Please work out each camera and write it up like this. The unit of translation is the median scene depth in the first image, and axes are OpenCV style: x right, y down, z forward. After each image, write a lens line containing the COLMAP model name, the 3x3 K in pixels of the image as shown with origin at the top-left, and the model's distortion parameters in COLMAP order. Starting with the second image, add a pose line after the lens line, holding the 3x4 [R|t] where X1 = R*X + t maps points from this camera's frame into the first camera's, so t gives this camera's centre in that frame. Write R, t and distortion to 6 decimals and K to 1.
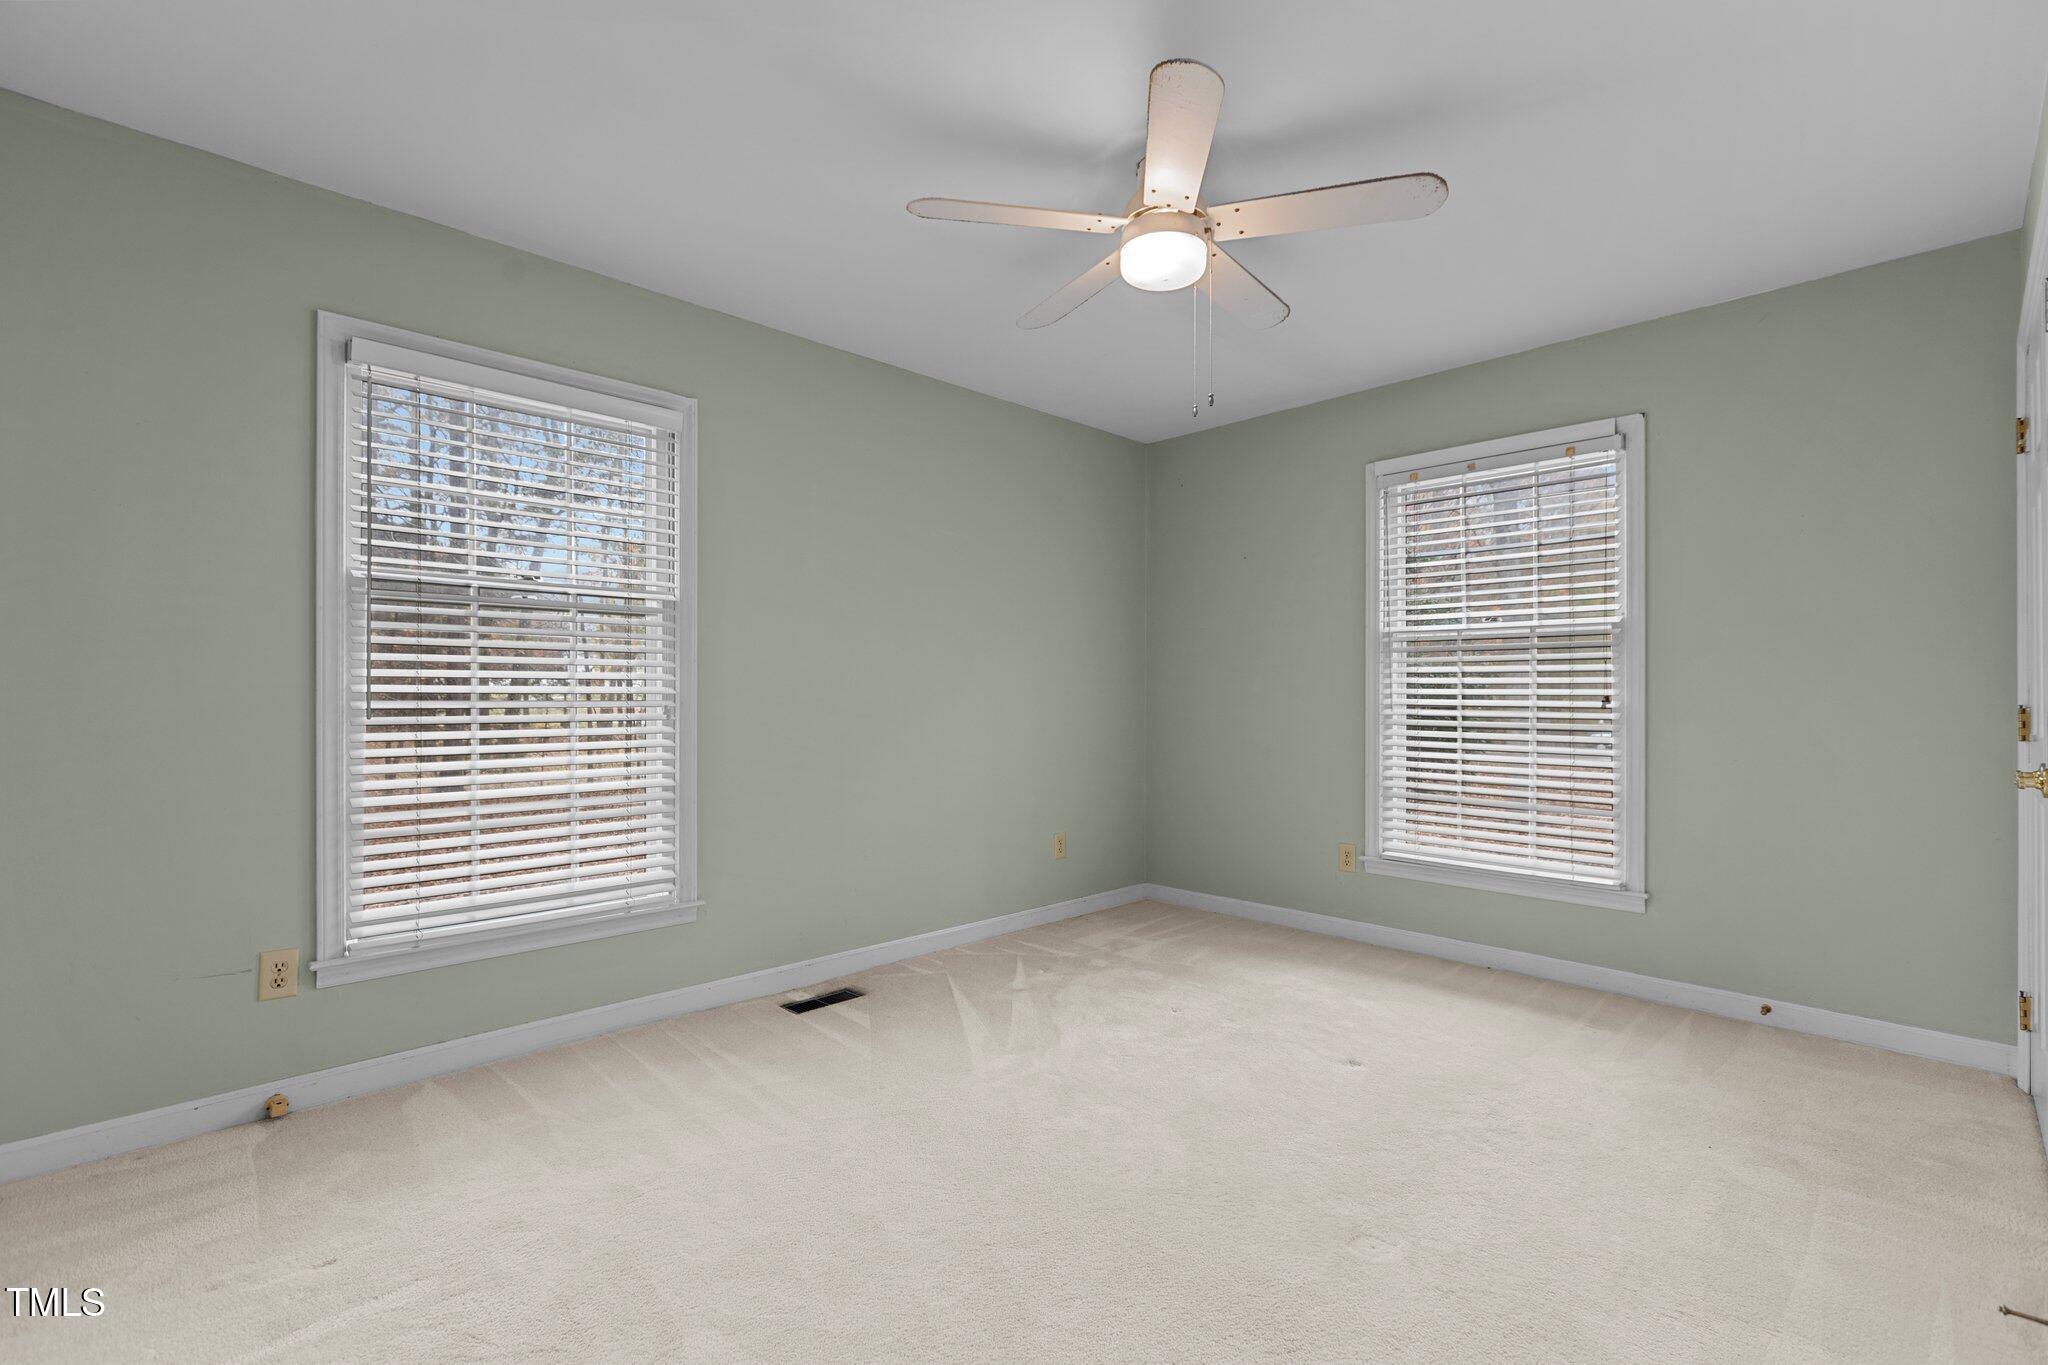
lens RADIAL K [[906.8, 0, 1028.3], [0, 906.8, 687.4], [0, 0, 1]] dist [0.004957, 0.000264]
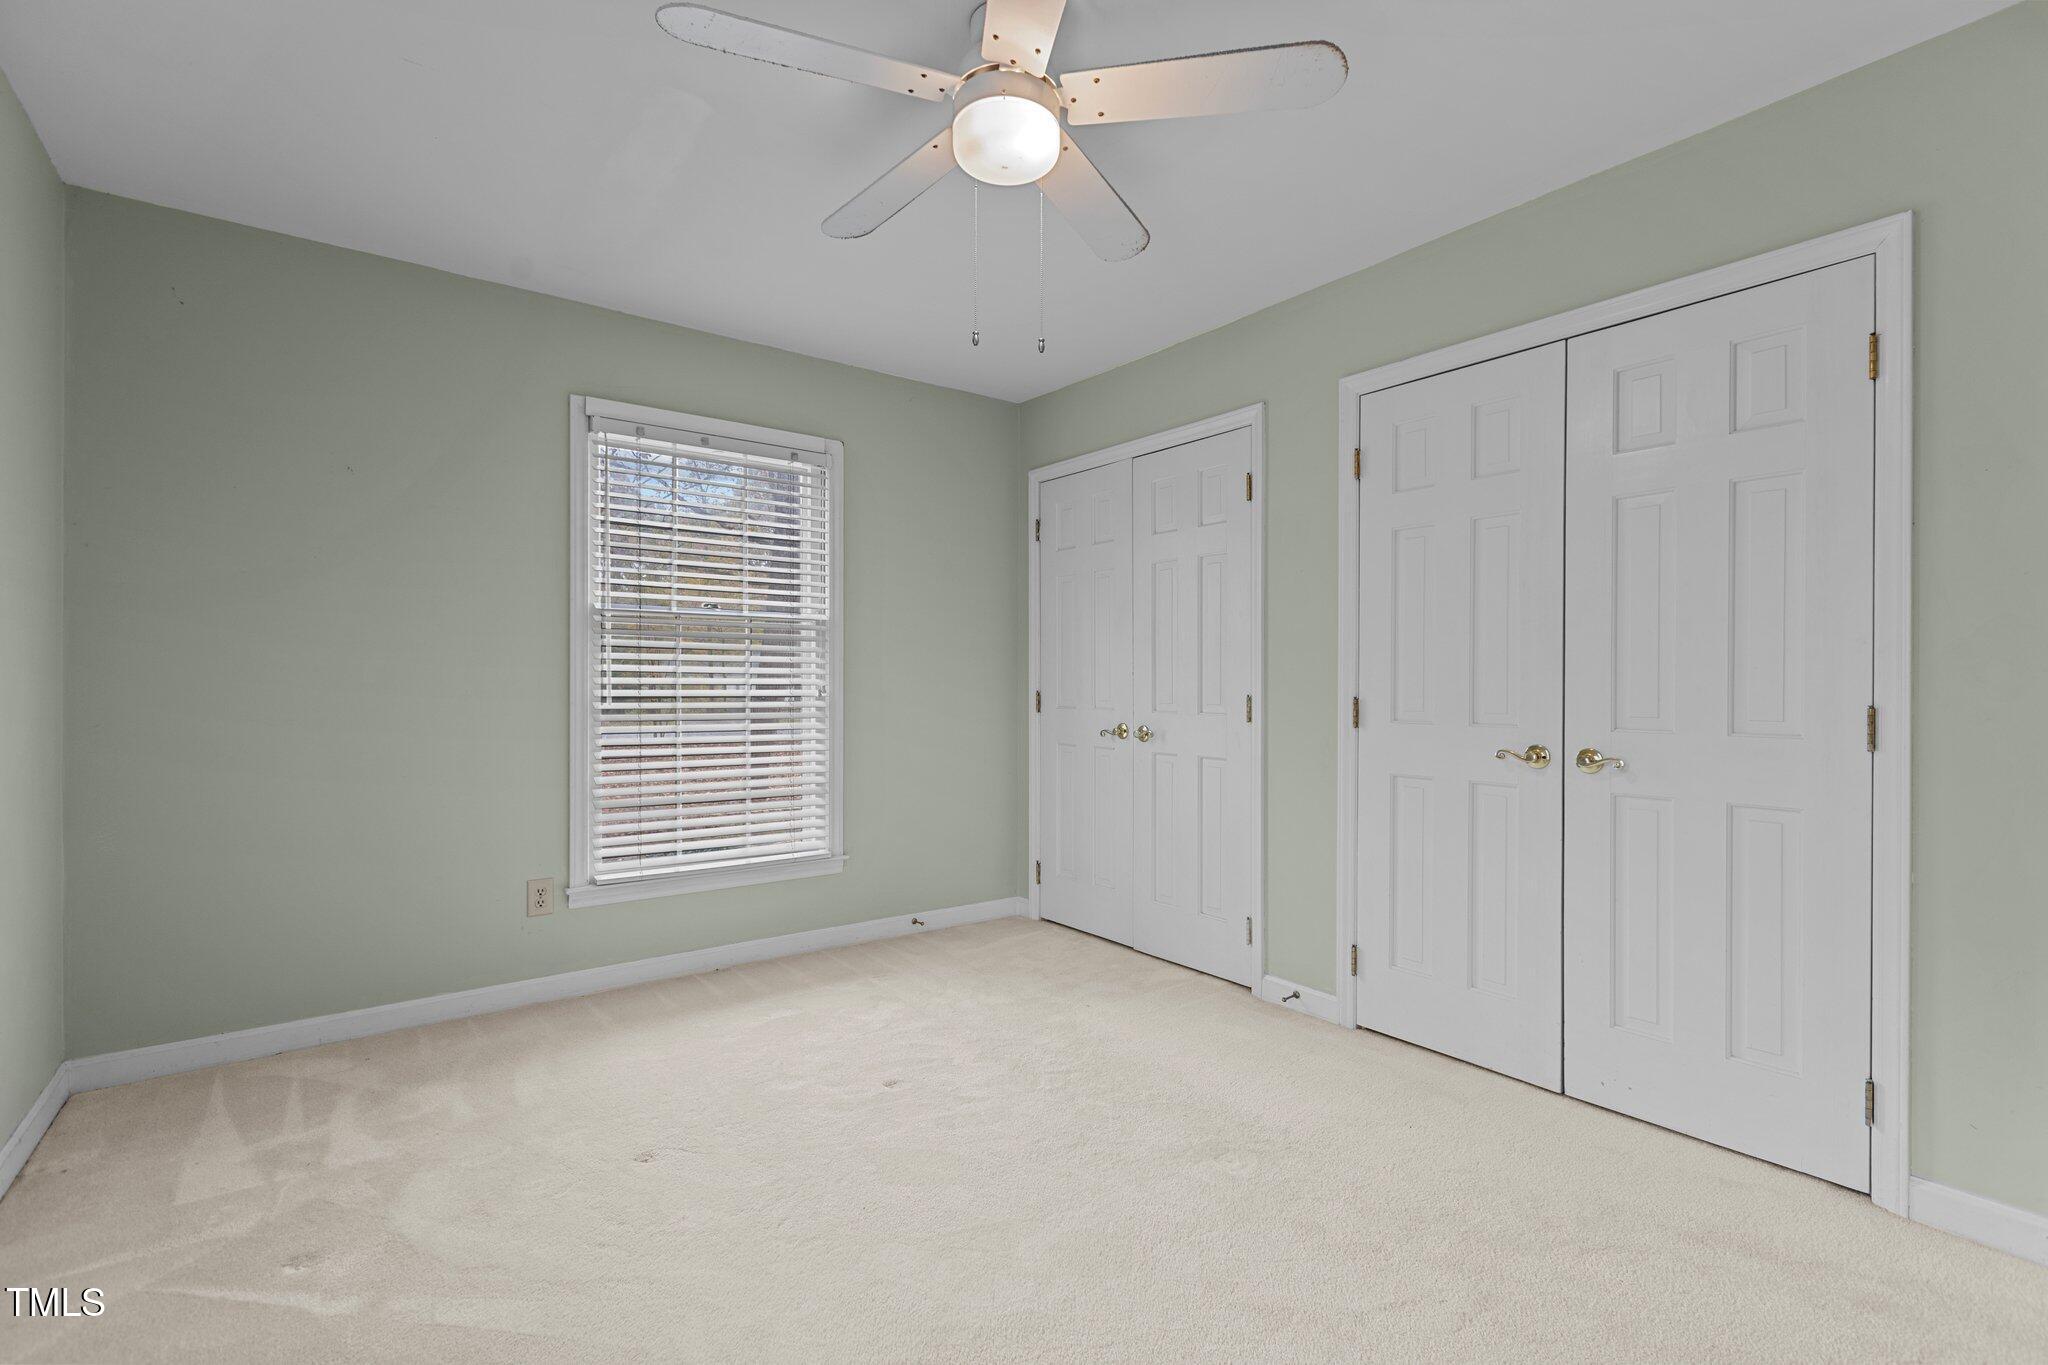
lens RADIAL K [[906.8, 0, 1027.8], [0, 906.8, 699.4], [0, 0, 1]] dist [0.004957, 0.000264]
pose [[0.074312, 0.007265, 0.997209, -0.413019], [-0.011972, 0.999908, -0.006392, 0.028477], [-0.997163, -0.011463, 0.074392, 0.605371]]
